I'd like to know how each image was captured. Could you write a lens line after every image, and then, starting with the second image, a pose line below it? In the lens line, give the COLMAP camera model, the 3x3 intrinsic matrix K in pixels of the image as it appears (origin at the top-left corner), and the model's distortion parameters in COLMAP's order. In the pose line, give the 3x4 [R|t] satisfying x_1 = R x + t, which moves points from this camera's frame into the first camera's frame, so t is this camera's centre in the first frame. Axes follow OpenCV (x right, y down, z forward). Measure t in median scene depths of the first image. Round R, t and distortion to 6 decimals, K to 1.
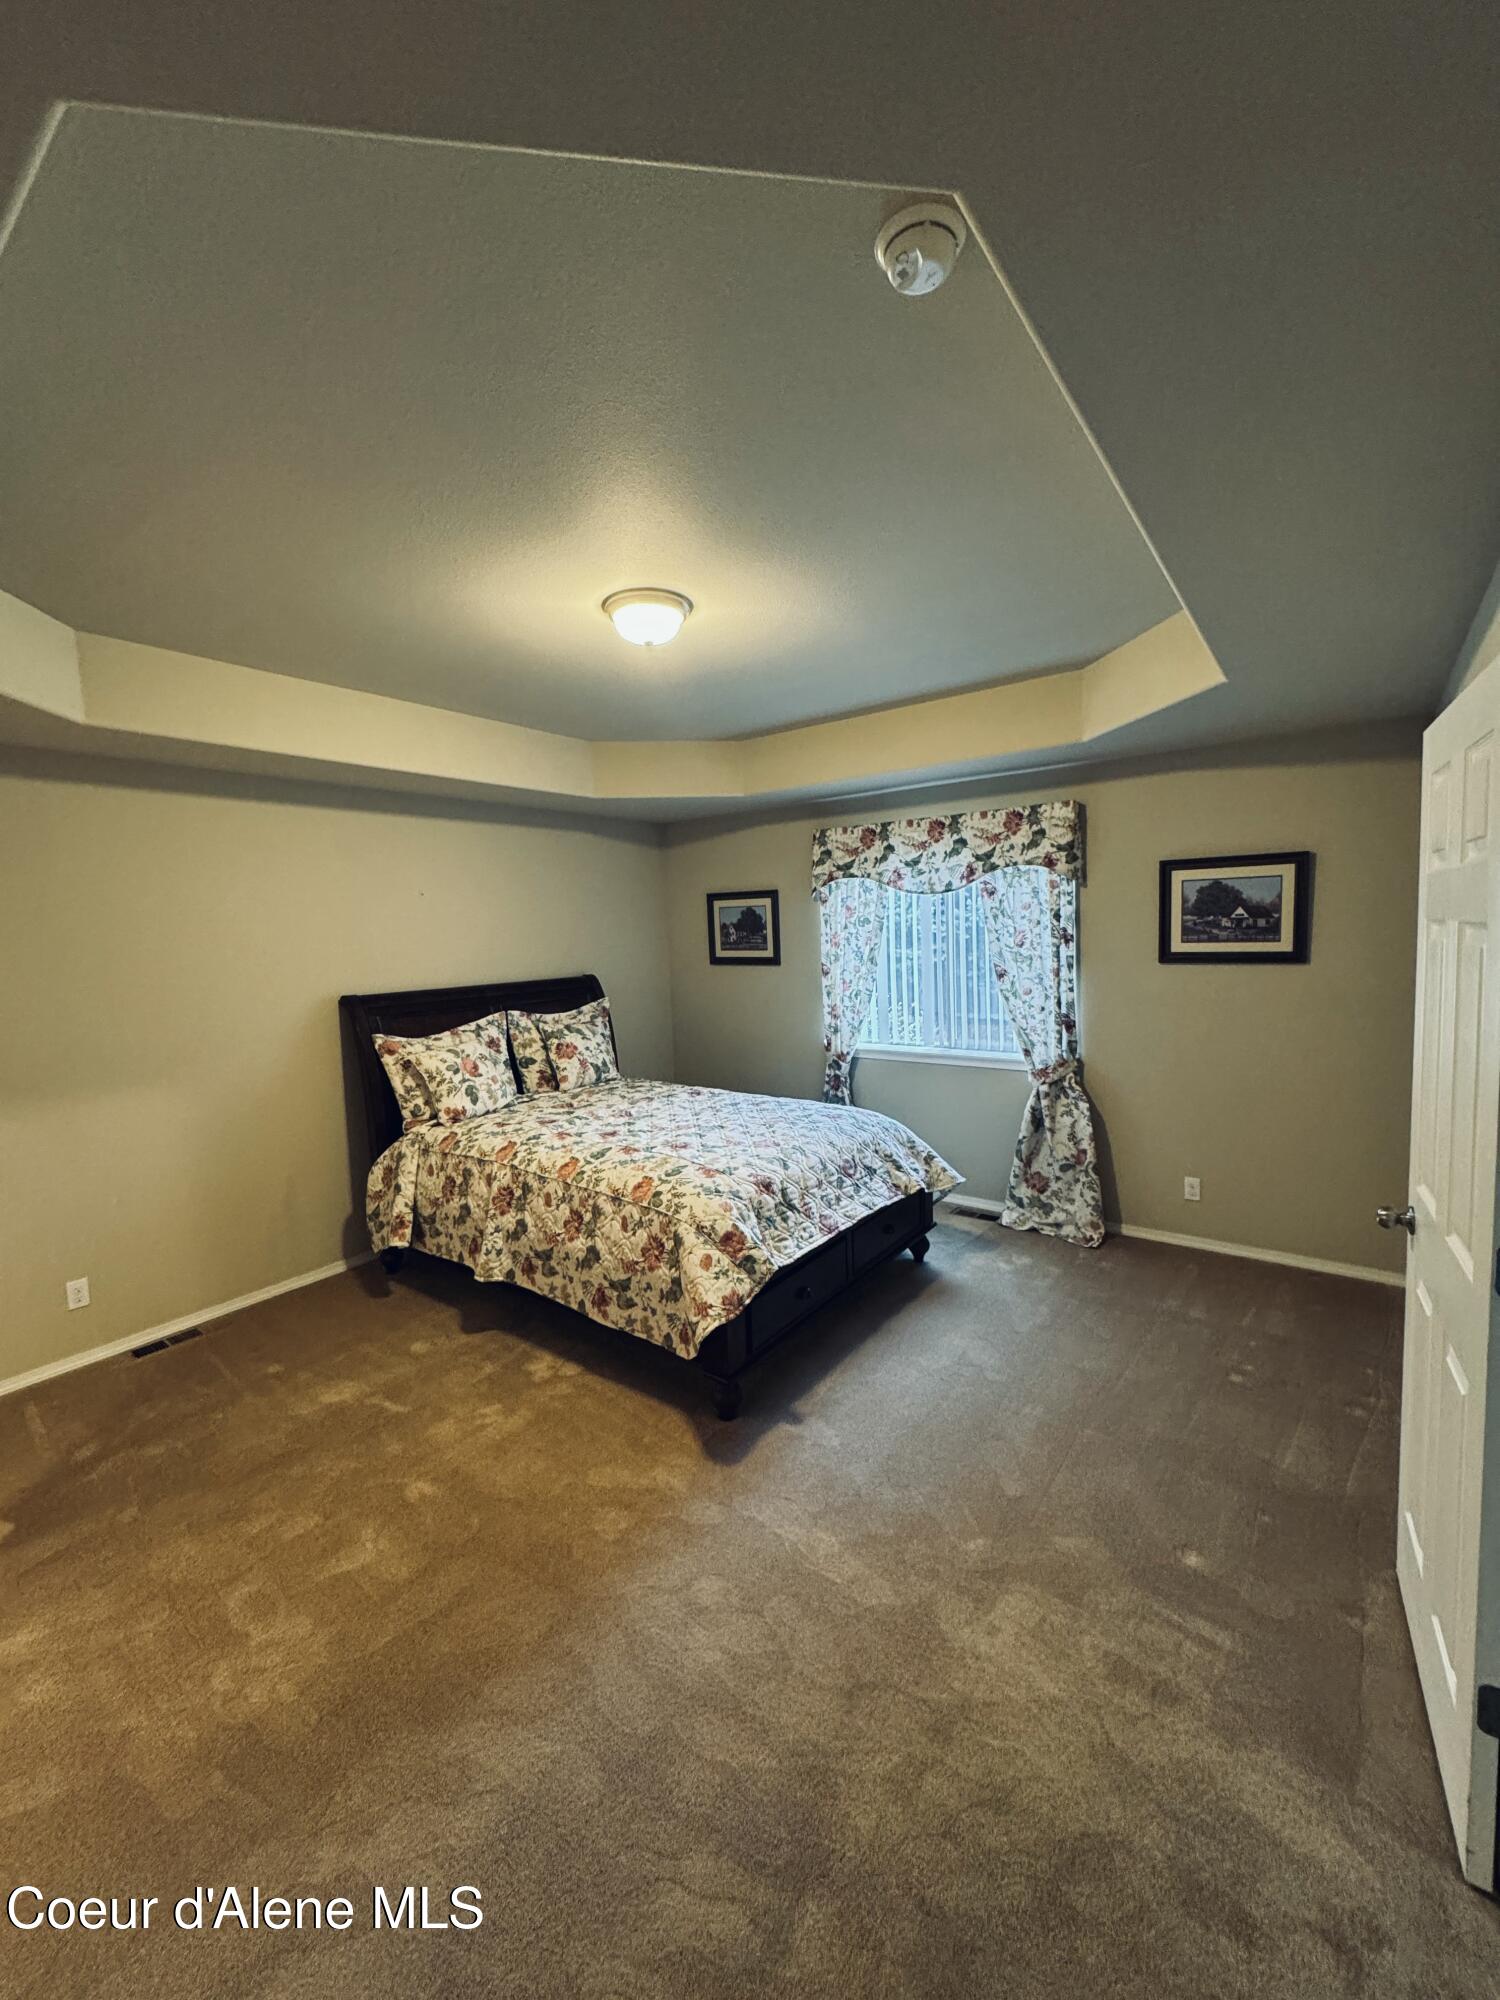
lens RADIAL K [[797.0, 0, 748.6], [0, 797.0, 997.8], [0, 0, 1]] dist [0.000386, 0.001369]
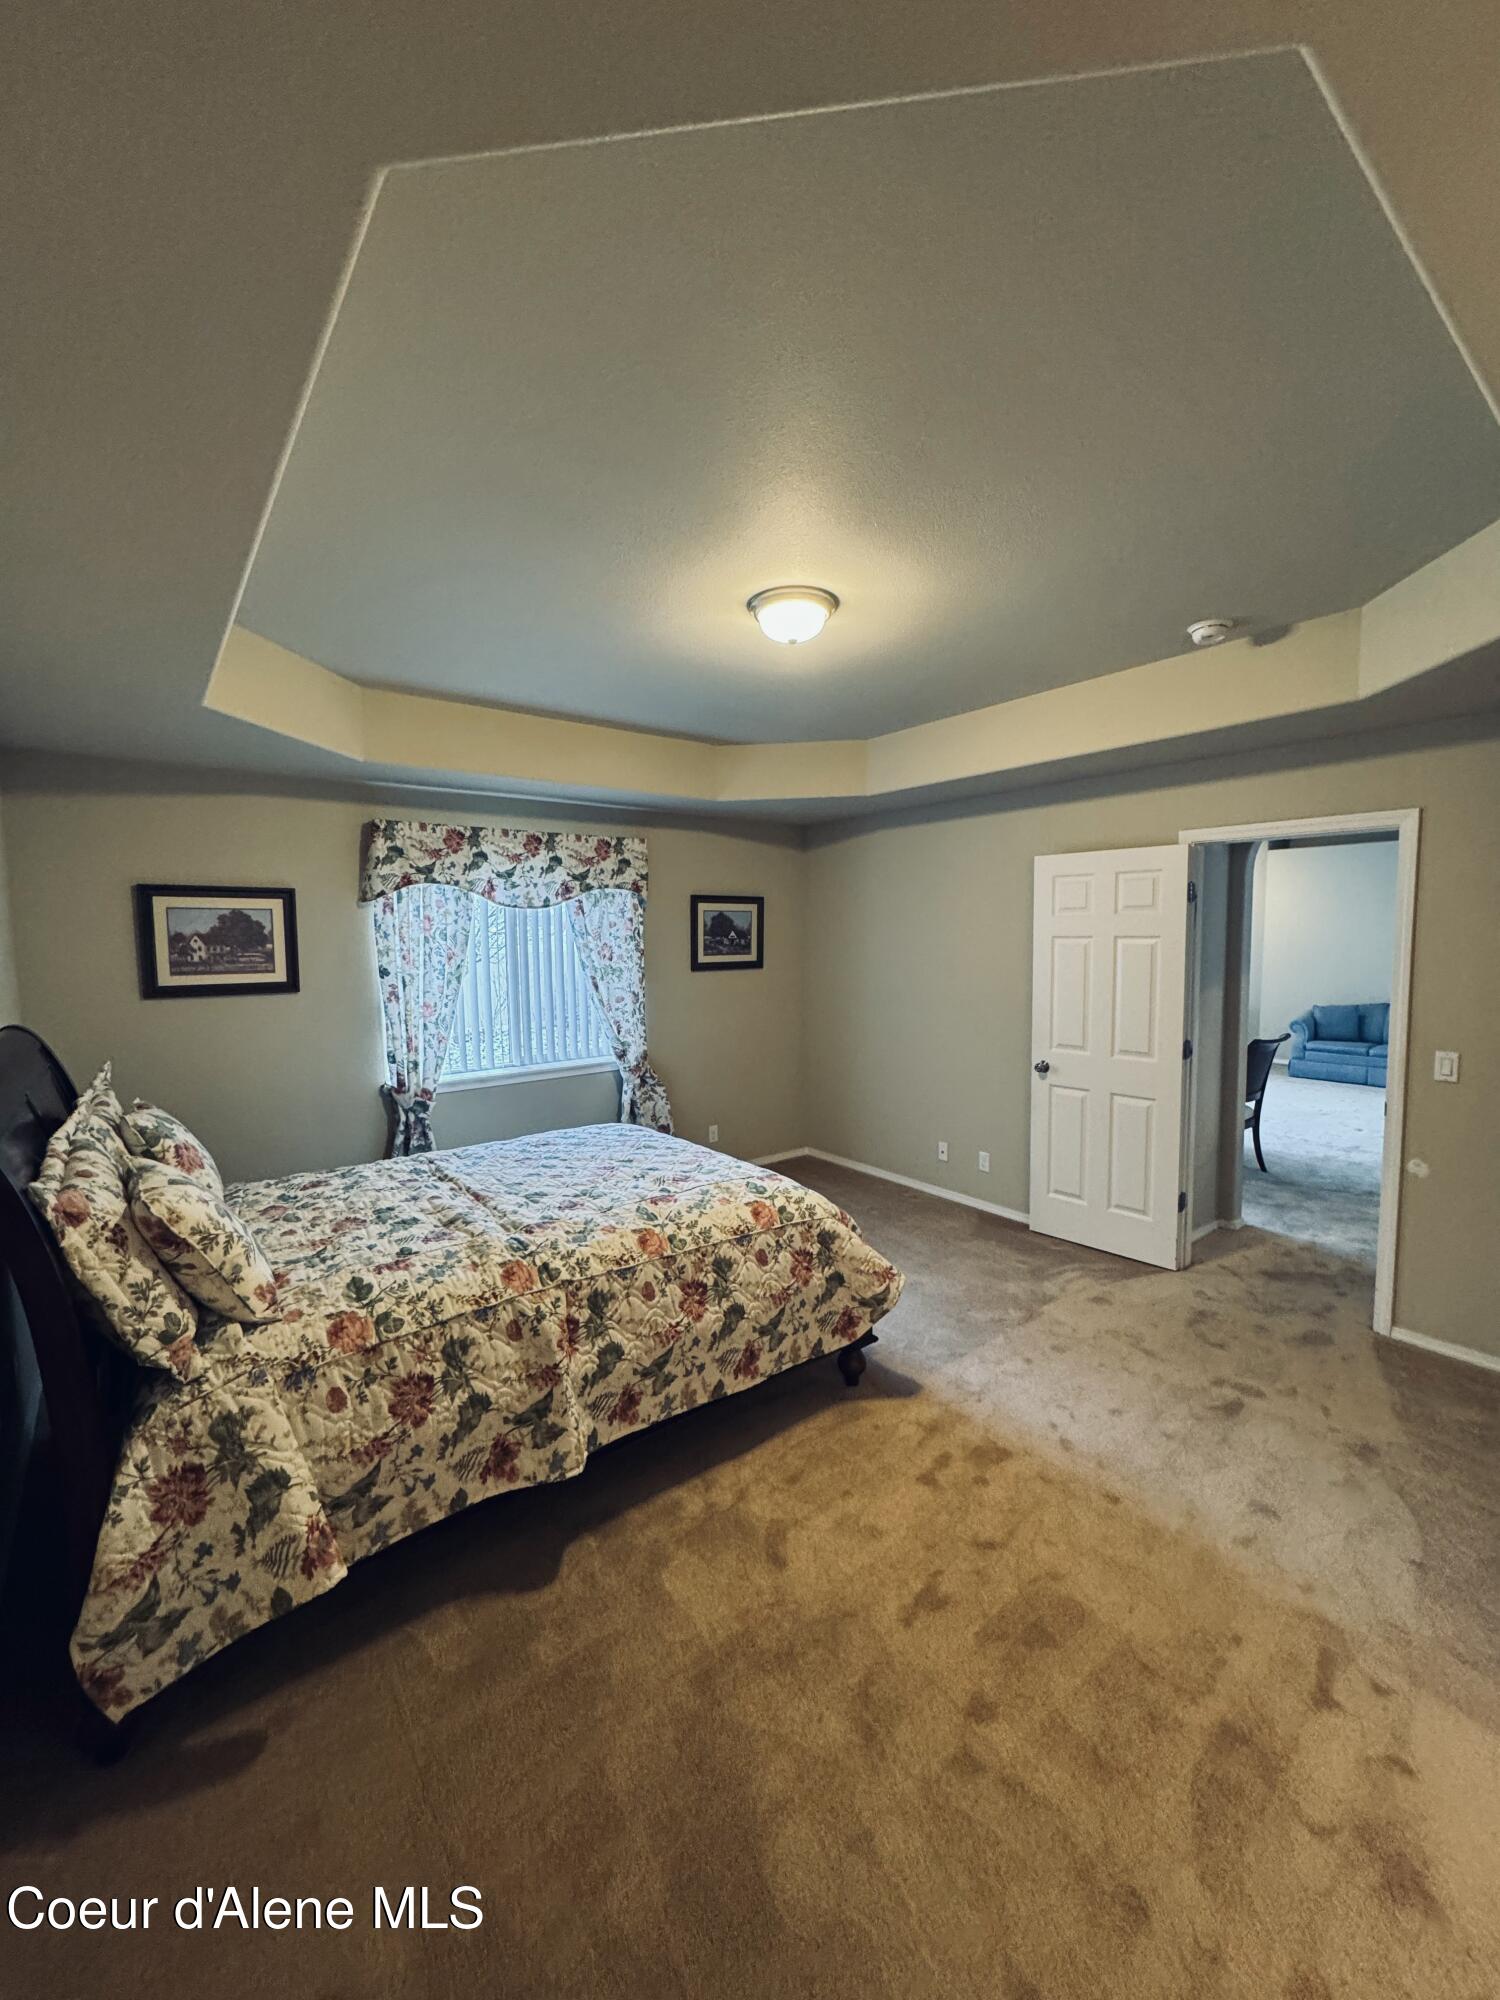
lens RADIAL K [[797.0, 0, 746.3], [0, 797.0, 1001.4], [0, 0, 1]] dist [0.000386, 0.001369]
pose [[0.264514, -0.051073, 0.963028, -0.709871], [0.089580, 0.995580, 0.028194, -0.021398], [-0.960212, 0.078810, 0.267920, 0.530505]]
